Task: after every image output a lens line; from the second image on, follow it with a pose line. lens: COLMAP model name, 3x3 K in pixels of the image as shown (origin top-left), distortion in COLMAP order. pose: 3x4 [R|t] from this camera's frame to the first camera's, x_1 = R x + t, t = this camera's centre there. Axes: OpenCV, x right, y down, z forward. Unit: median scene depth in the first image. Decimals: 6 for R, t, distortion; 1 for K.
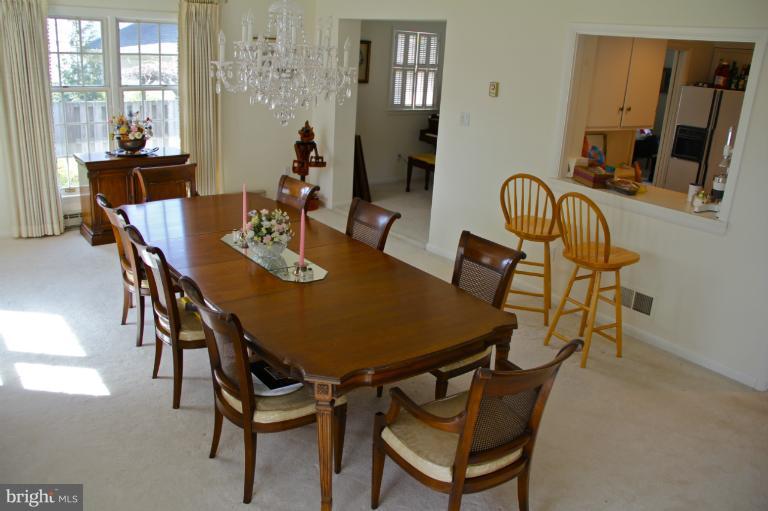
lens RADIAL K [[663.0, 0, 382.6], [0, 663.0, 254.7], [0, 0, 1]] dist [-0.152113, 0.103008]
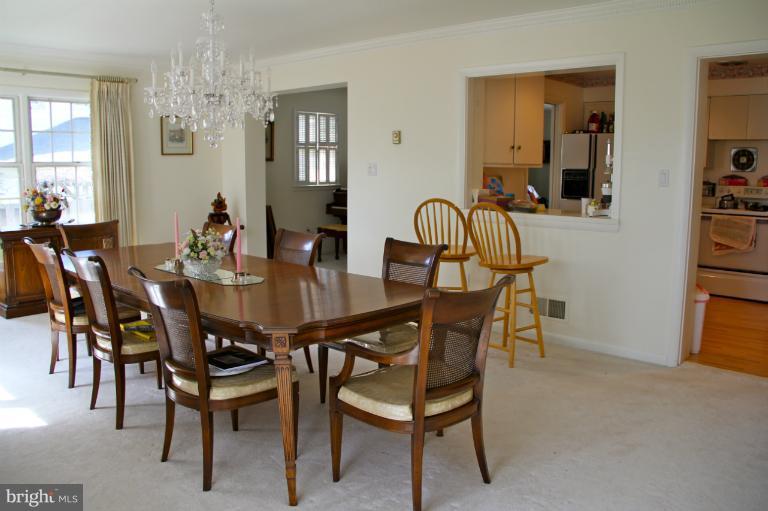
lens RADIAL K [[663.0, 0, 387.6], [0, 663.0, 248.0], [0, 0, 1]] dist [-0.152113, 0.103008]
pose [[0.983682, -0.076919, 0.162646, -0.056796], [0.105581, 0.978770, -0.175675, 0.179432], [-0.145680, 0.189980, 0.970920, -0.046041]]
